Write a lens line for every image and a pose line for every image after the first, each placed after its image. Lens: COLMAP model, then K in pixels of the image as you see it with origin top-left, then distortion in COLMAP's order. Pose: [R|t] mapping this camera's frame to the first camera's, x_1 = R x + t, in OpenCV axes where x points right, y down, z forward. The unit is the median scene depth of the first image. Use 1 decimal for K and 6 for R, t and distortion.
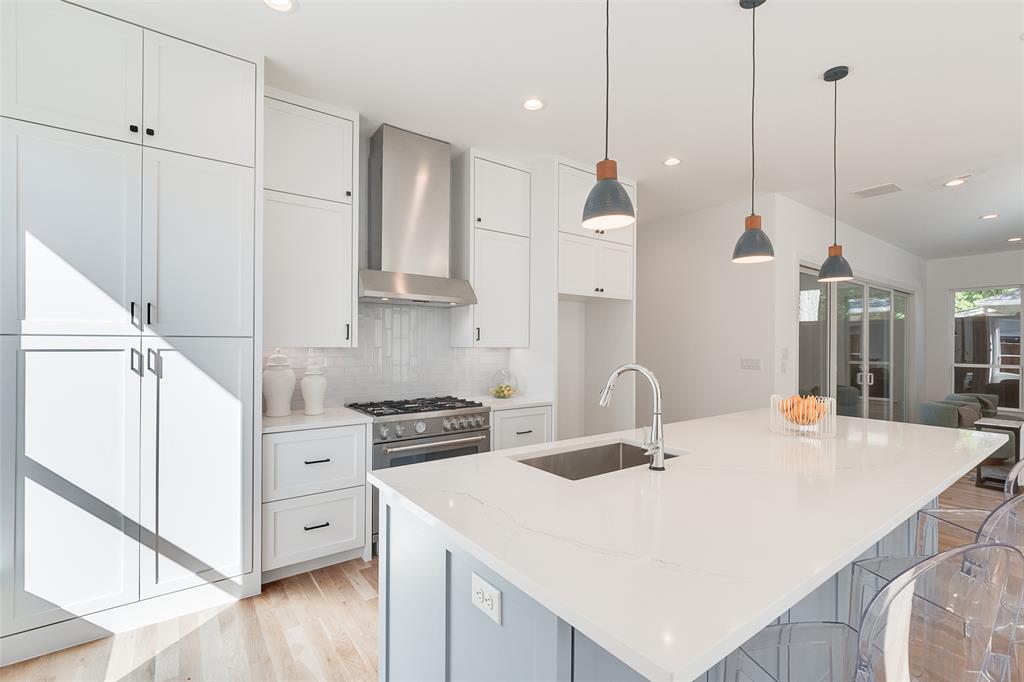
lens RADIAL K [[456.2, 0, 513.3], [0, 456.2, 344.6], [0, 0, 1]] dist [0.001117, -0.000336]
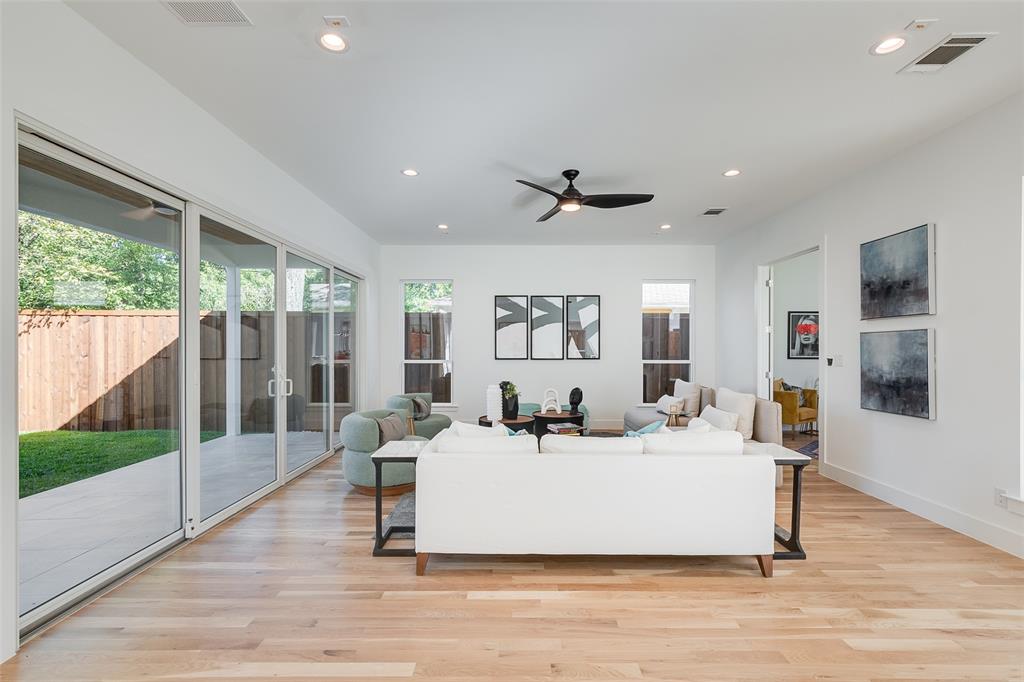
lens RADIAL K [[456.2, 0, 513.5], [0, 456.2, 350.5], [0, 0, 1]] dist [0.001117, -0.000336]
pose [[0.584488, -0.011082, 0.811327, 1.086200], [-0.000204, 0.999905, 0.013805, 0.031208], [-0.811402, -0.008235, 0.584430, 0.782875]]
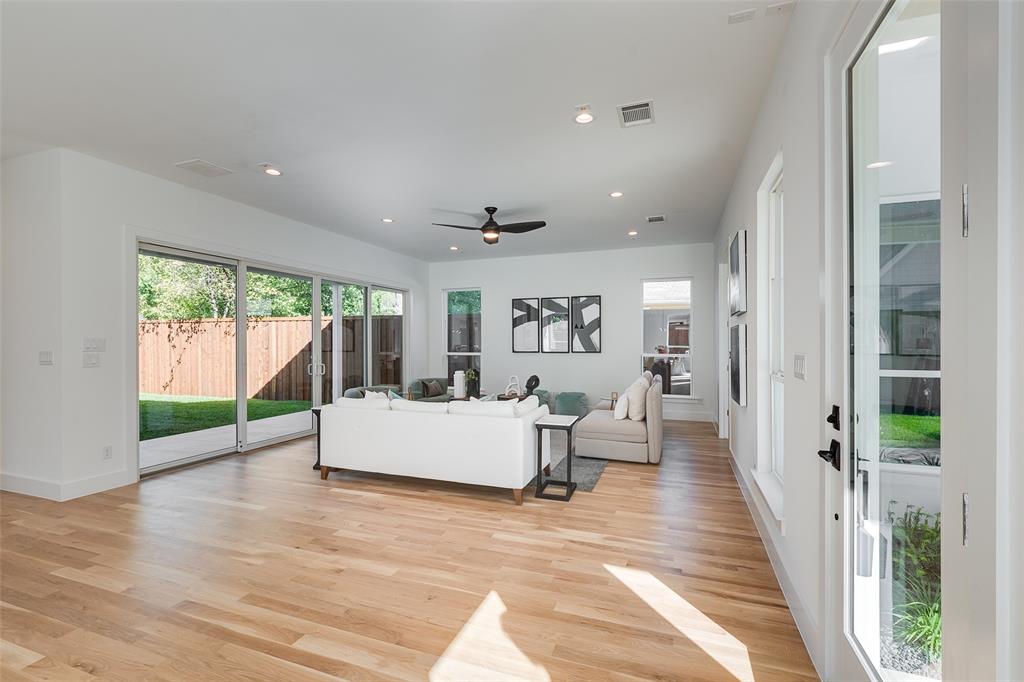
lens RADIAL K [[456.2, 0, 507.6], [0, 456.2, 342.0], [0, 0, 1]] dist [0.001117, -0.000336]
pose [[0.831878, -0.008412, 0.554895, 1.417491], [0.005492, 0.999961, 0.006926, 0.026005], [-0.554931, -0.002714, 0.831892, -0.261309]]
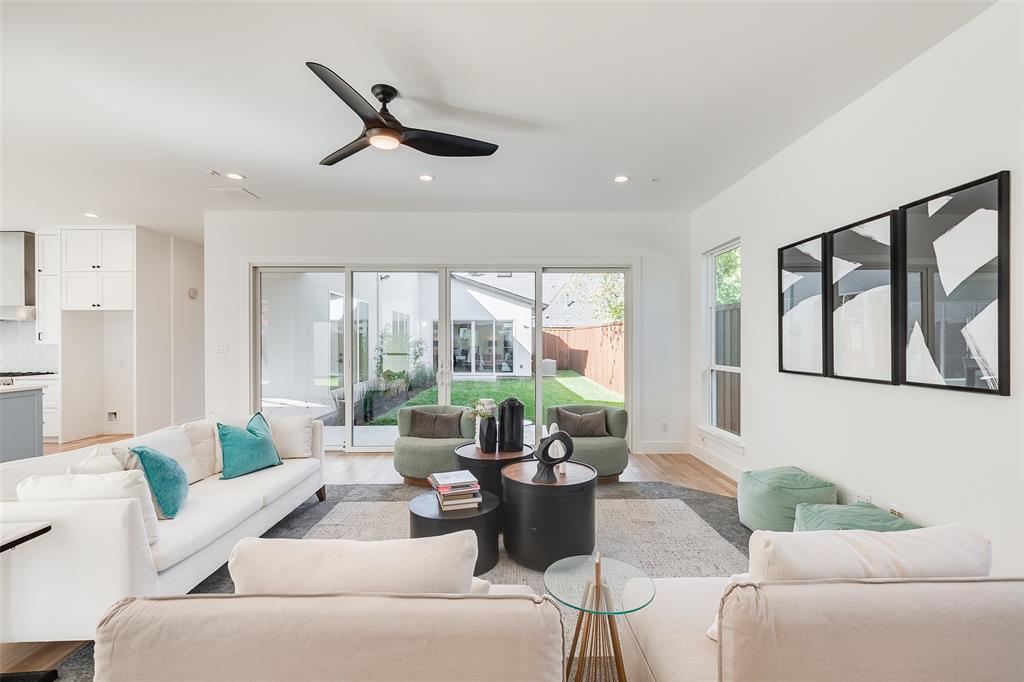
lens RADIAL K [[456.2, 0, 512.0], [0, 456.2, 340.9], [0, 0, 1]] dist [0.001117, -0.000336]
pose [[0.822726, -0.008673, -0.568371, 3.451675], [0.008404, 0.999960, -0.003093, 0.023234], [0.568375, -0.002232, 0.822766, 0.845893]]
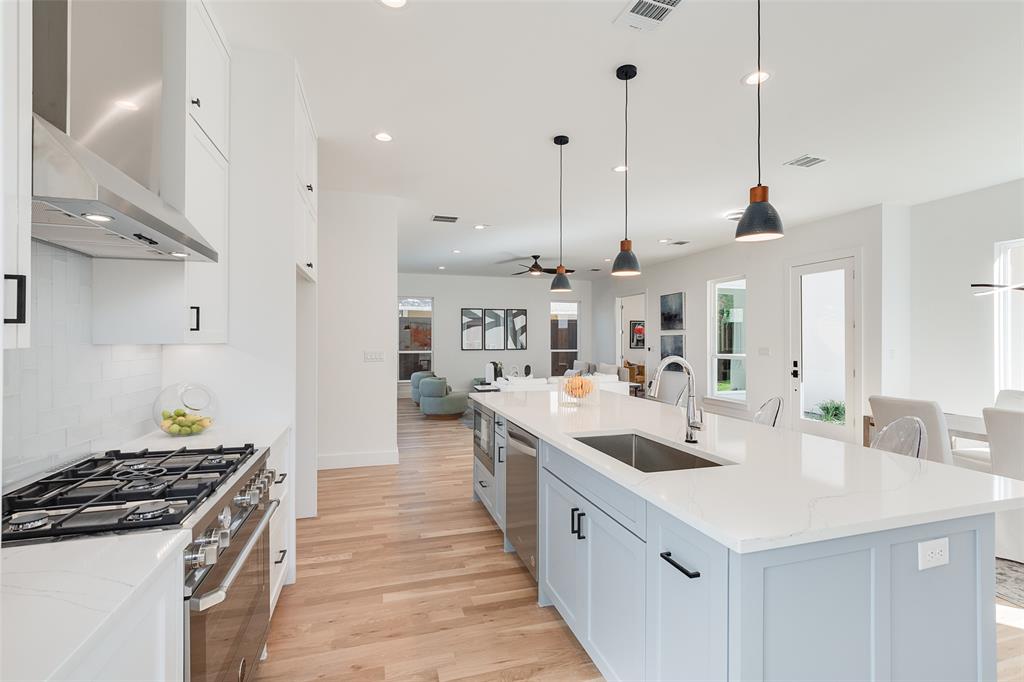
lens RADIAL K [[456.2, 0, 511.1], [0, 456.2, 339.5], [0, 0, 1]] dist [0.001117, -0.000336]
pose [[0.322508, -0.007160, 0.946540, -0.644135], [-0.000079, 0.999971, 0.007591, -0.007427], [-0.946567, -0.002523, 0.322498, 0.687120]]
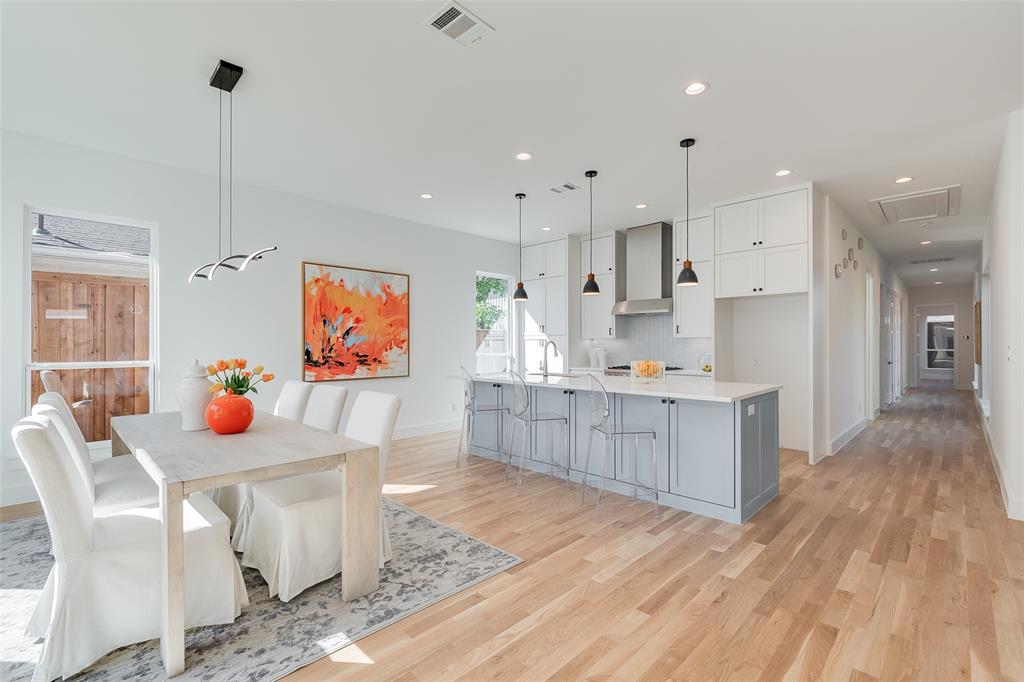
lens RADIAL K [[456.2, 0, 513.2], [0, 456.2, 341.1], [0, 0, 1]] dist [0.001117, -0.000336]
pose [[0.168250, -0.015429, -0.985624, 2.098816], [0.004471, 0.999879, -0.014889, 0.060991], [0.985734, -0.001902, 0.168299, 0.189980]]
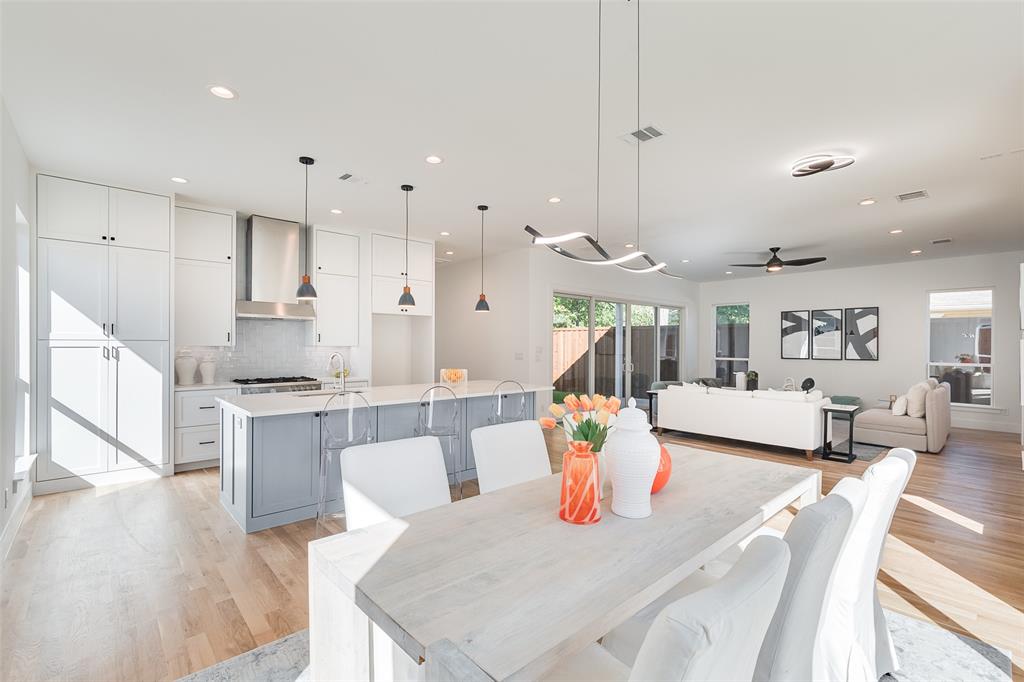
lens RADIAL K [[456.2, 0, 515.1], [0, 456.2, 345.7], [0, 0, 1]] dist [0.001117, -0.000336]
pose [[0.992660, -0.001146, 0.120932, 0.615706], [0.000589, 0.999989, 0.004637, -0.002477], [-0.120936, -0.004531, 0.992650, -1.035933]]
